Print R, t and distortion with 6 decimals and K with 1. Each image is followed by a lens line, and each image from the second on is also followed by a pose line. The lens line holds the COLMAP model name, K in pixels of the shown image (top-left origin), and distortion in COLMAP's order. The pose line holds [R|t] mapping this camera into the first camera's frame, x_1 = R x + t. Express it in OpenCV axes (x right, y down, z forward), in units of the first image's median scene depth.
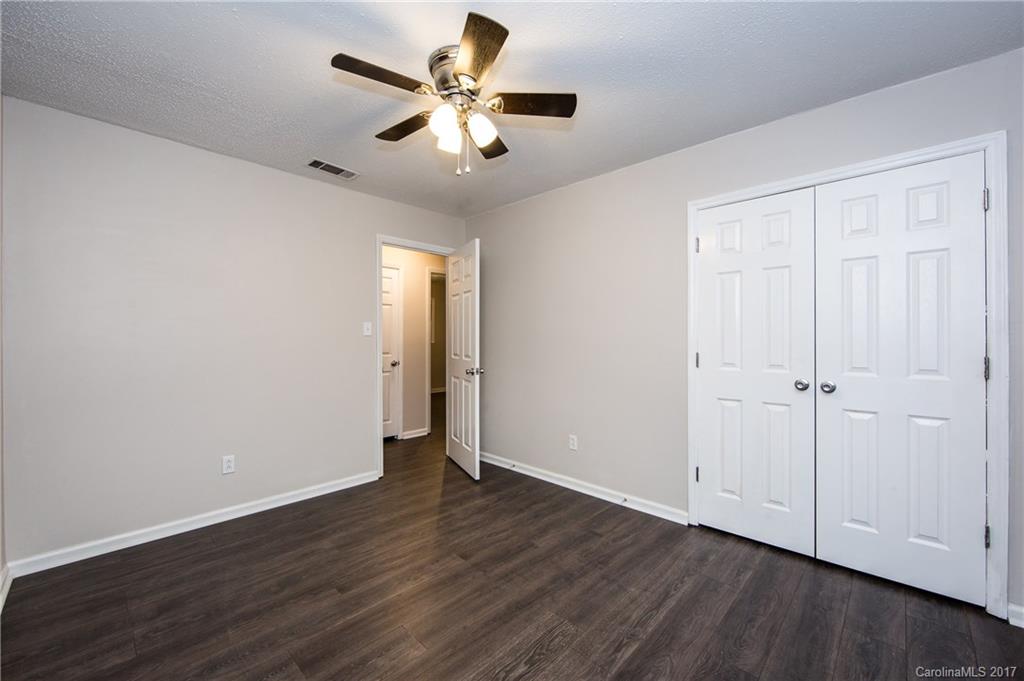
lens RADIAL K [[403.8, 0, 507.2], [0, 403.8, 343.1], [0, 0, 1]] dist [-0.004587, -0.000554]
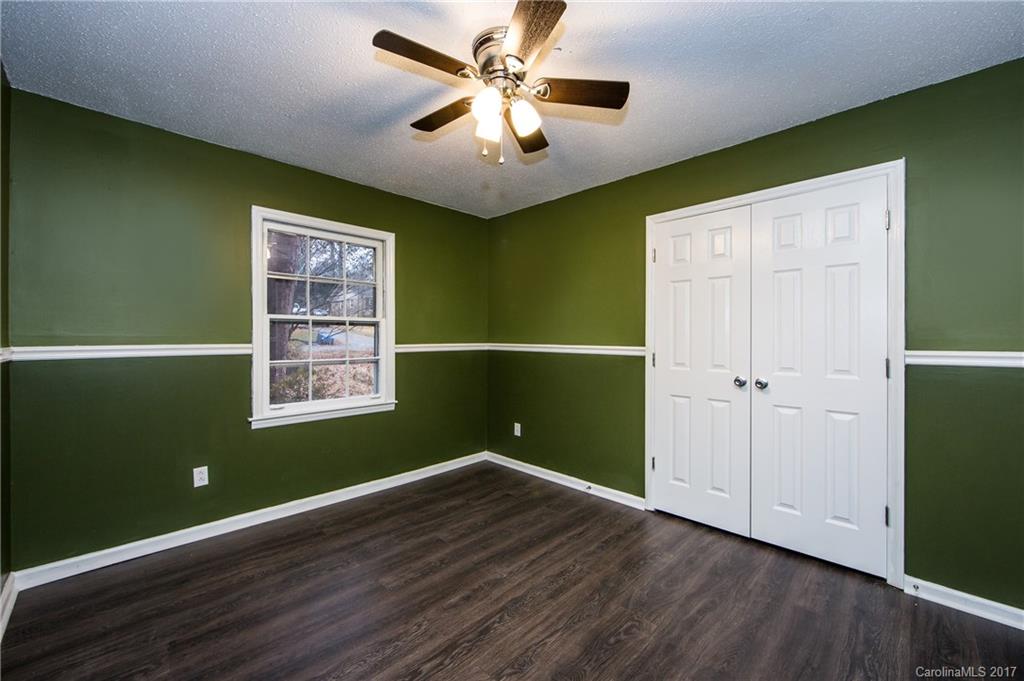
lens RADIAL K [[403.8, 0, 517.1], [0, 403.8, 346.3], [0, 0, 1]] dist [-0.004587, -0.000554]
pose [[0.999955, 0.007785, -0.005431, 0.113907], [-0.007754, 0.999953, 0.005840, 0.000322], [0.005477, -0.005798, 0.999968, -0.112068]]
